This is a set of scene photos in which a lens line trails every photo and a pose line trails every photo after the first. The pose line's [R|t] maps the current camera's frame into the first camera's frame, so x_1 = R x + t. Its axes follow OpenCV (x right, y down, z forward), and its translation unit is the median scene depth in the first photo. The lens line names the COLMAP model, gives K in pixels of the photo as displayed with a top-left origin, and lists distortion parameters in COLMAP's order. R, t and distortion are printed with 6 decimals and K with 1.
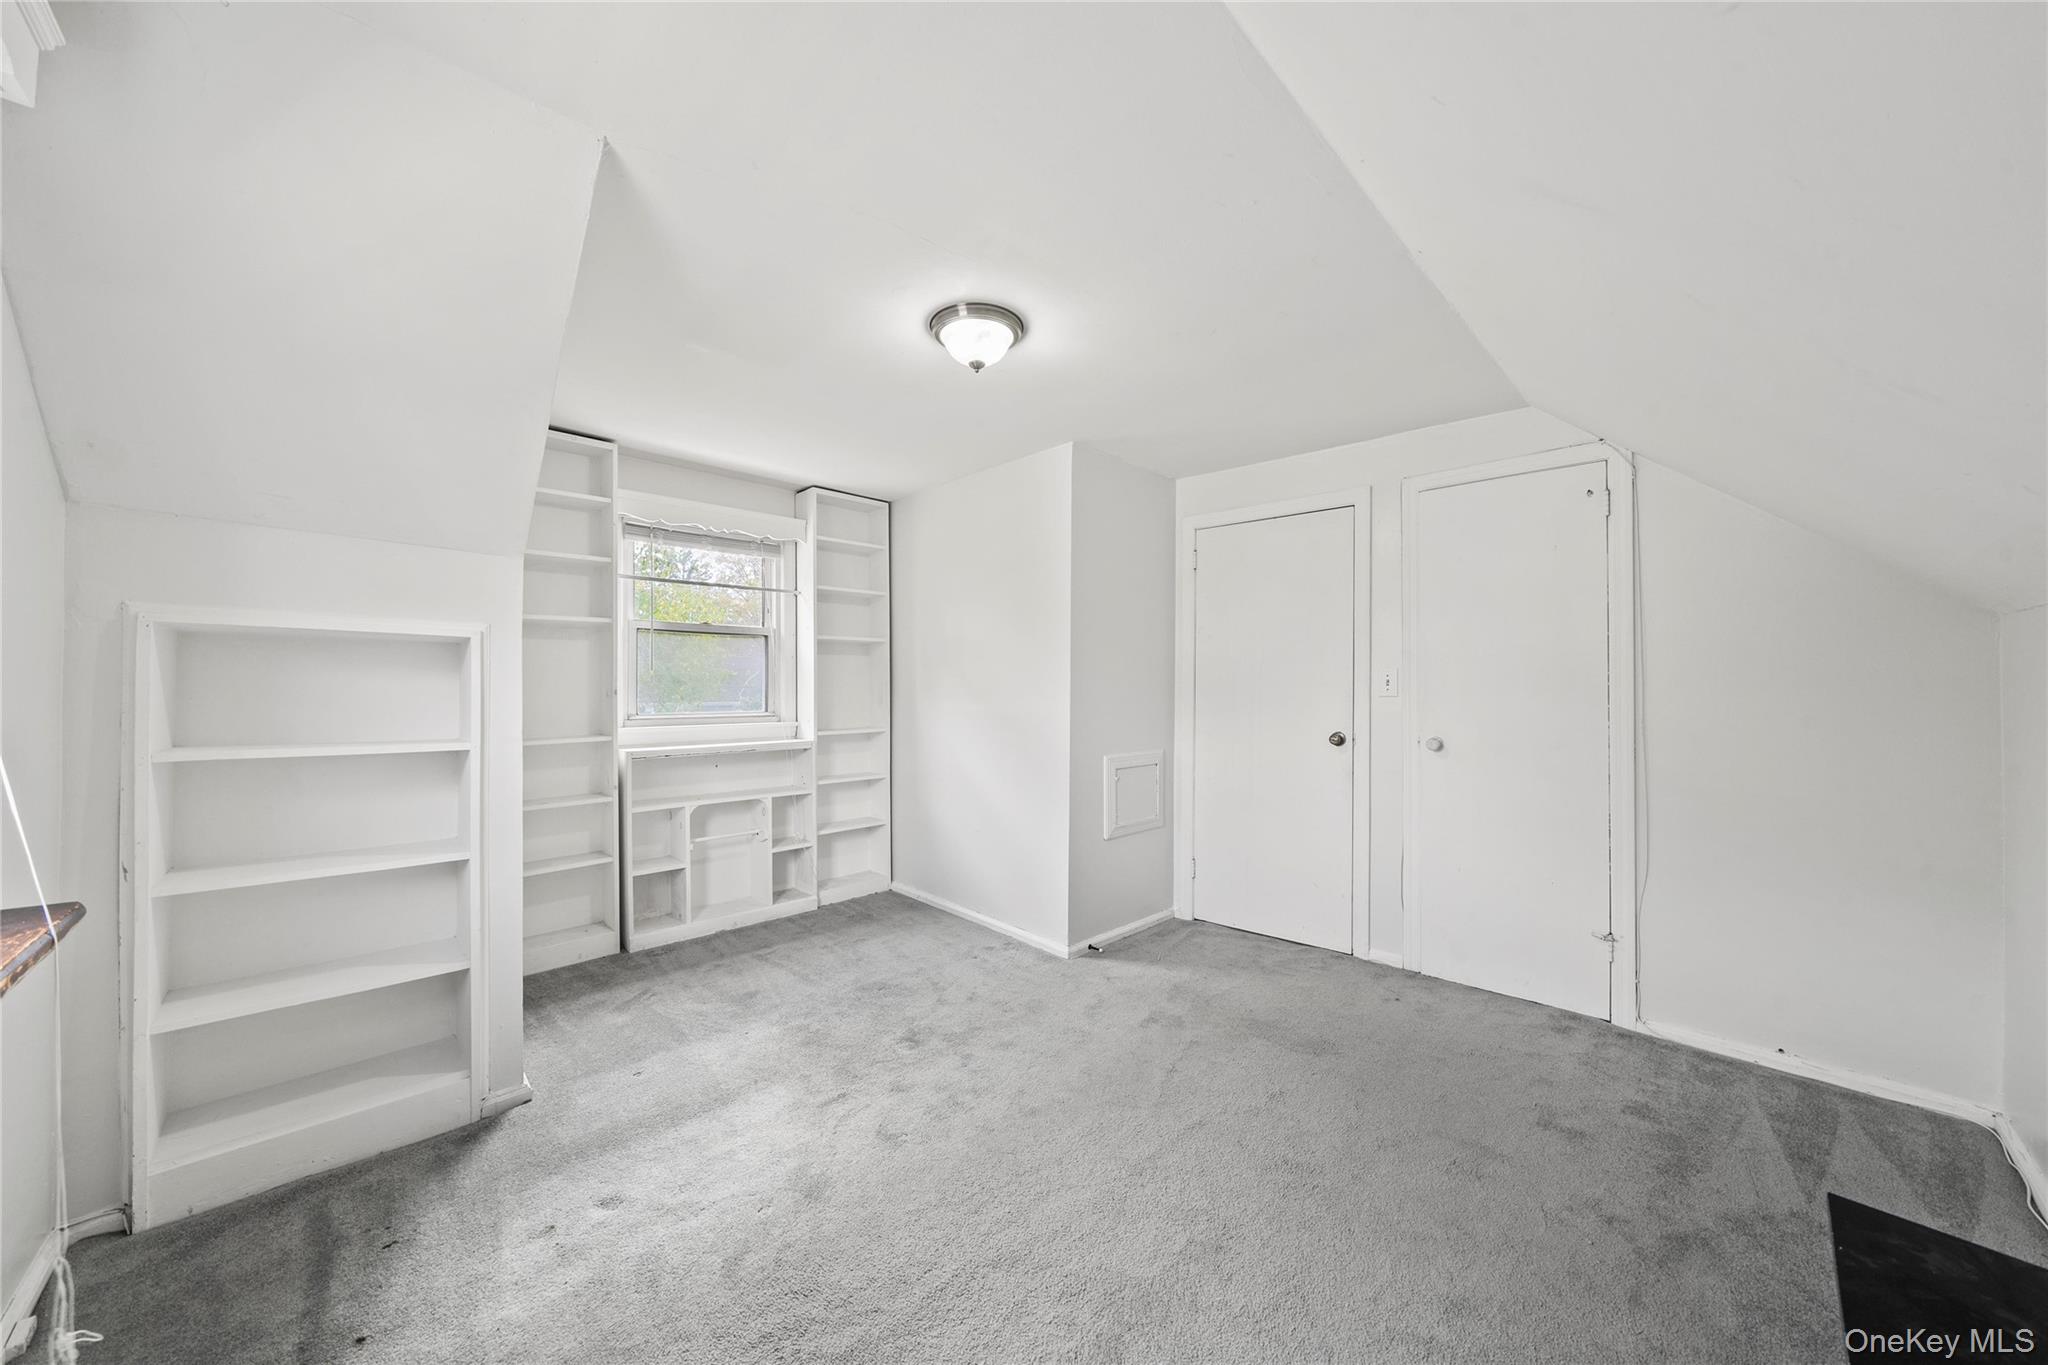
lens RADIAL K [[702.6, 0, 1022.2], [0, 702.6, 683.6], [0, 0, 1]] dist [0.000948, 0.000025]
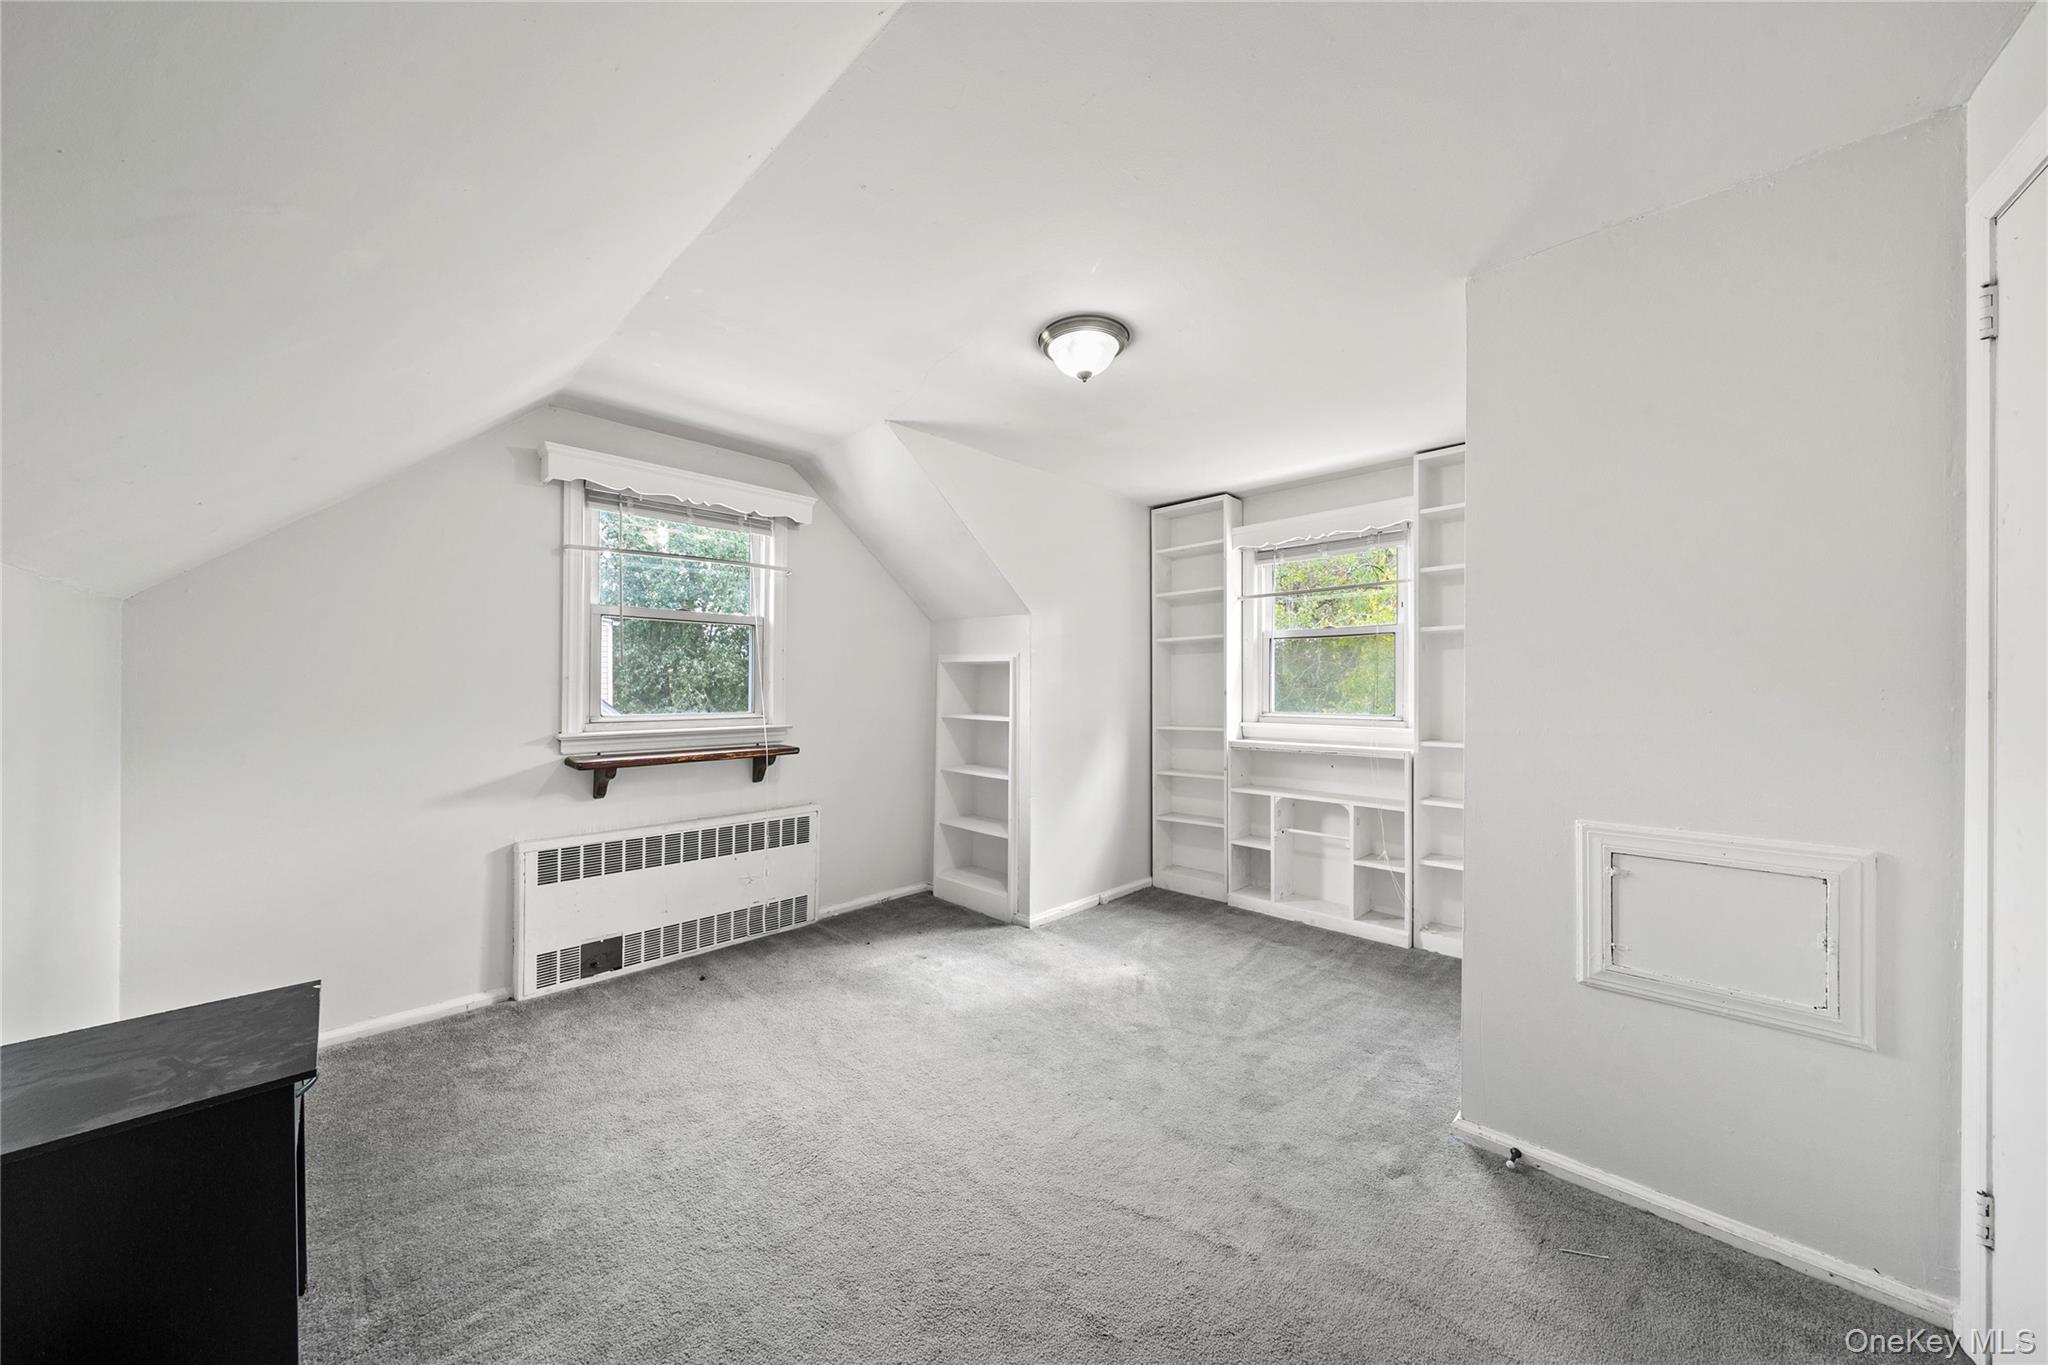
lens RADIAL K [[702.6, 0, 1022.2], [0, 702.6, 689.0], [0, 0, 1]] dist [0.000948, 0.000025]
pose [[0.023863, -0.002609, -0.999712, 0.630029], [0.002016, 0.999995, -0.002561, 0.007057], [0.999713, -0.001955, 0.023868, 0.580964]]
